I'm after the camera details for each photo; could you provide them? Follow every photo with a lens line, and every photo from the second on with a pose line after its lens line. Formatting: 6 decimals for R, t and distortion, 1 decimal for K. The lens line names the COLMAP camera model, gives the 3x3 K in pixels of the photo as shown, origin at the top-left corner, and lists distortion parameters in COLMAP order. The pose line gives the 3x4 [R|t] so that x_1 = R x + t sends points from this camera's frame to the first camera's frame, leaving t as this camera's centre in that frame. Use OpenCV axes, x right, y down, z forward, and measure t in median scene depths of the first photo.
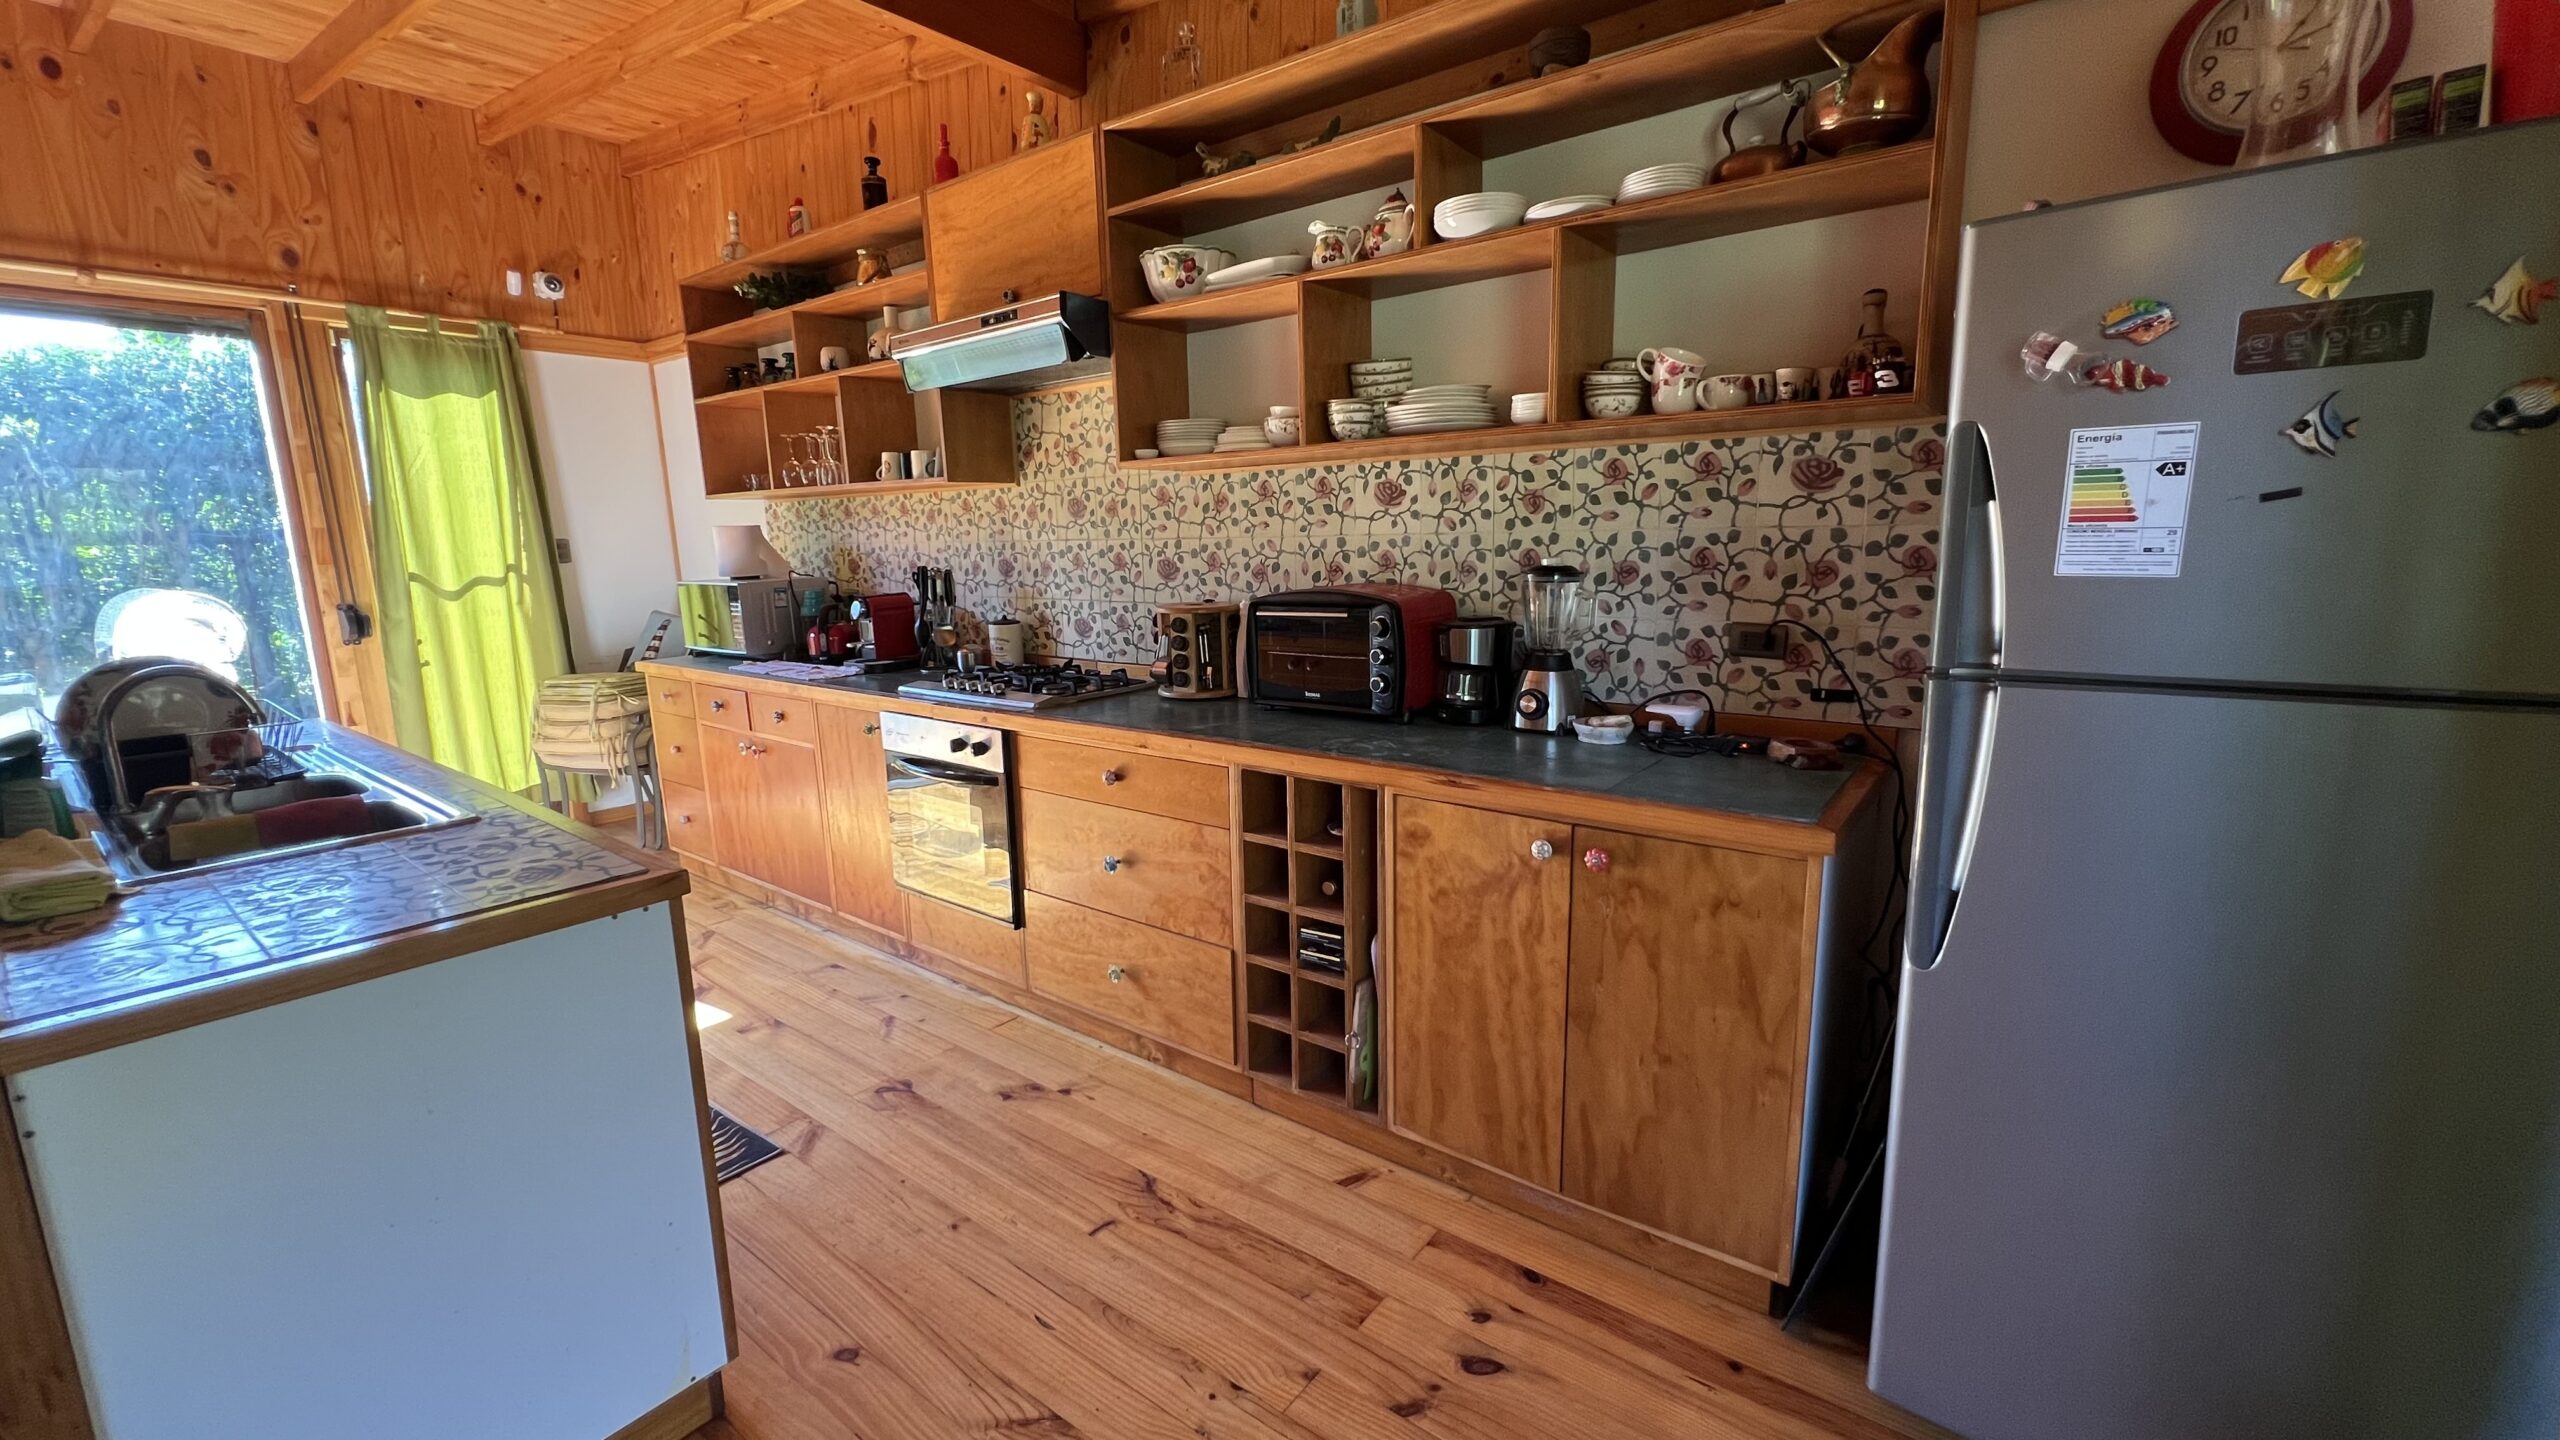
lens RADIAL K [[1031.6, 0, 1280.0], [0, 1031.6, 720.0], [0, 0, 1]] dist [-0.000346, 0.000558]
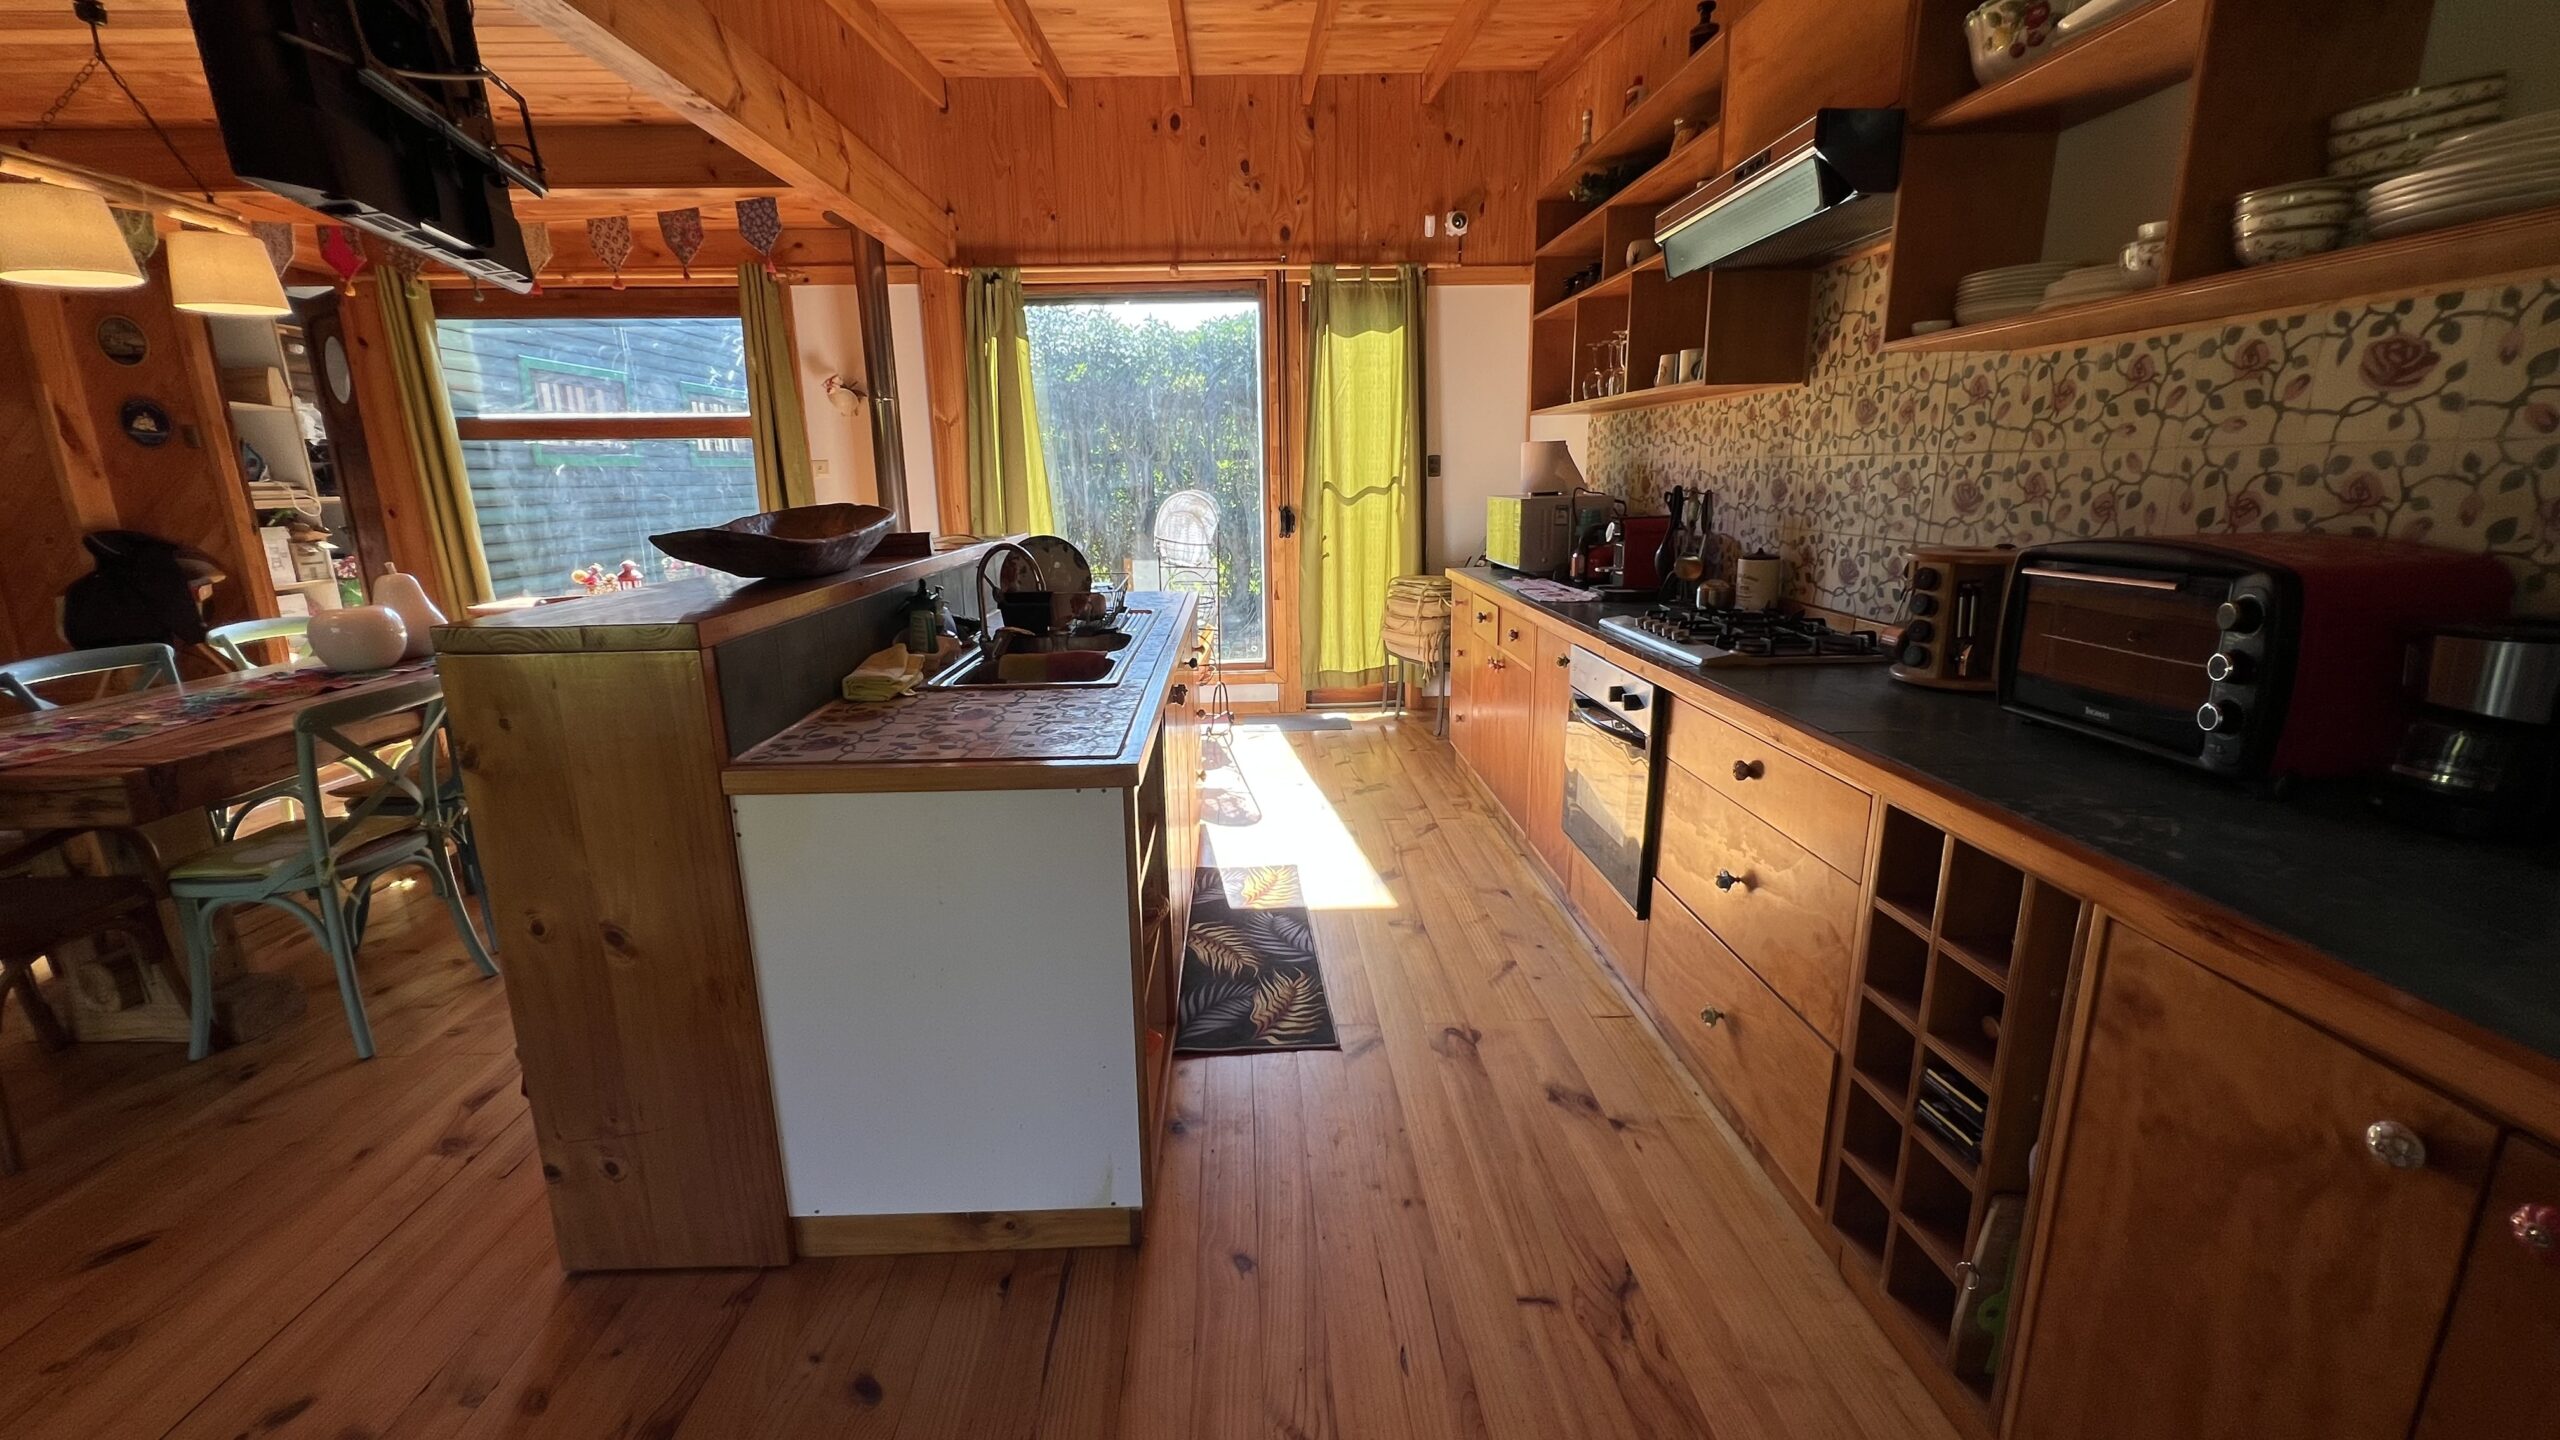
lens RADIAL K [[1031.6, 0, 1280.0], [0, 1031.6, 720.0], [0, 0, 1]] dist [-0.000346, 0.000558]
pose [[0.635601, 0.191966, -0.747770, 0.147120], [-0.135277, 0.981300, 0.136932, -0.031557], [0.760073, 0.014122, 0.649684, 0.198946]]
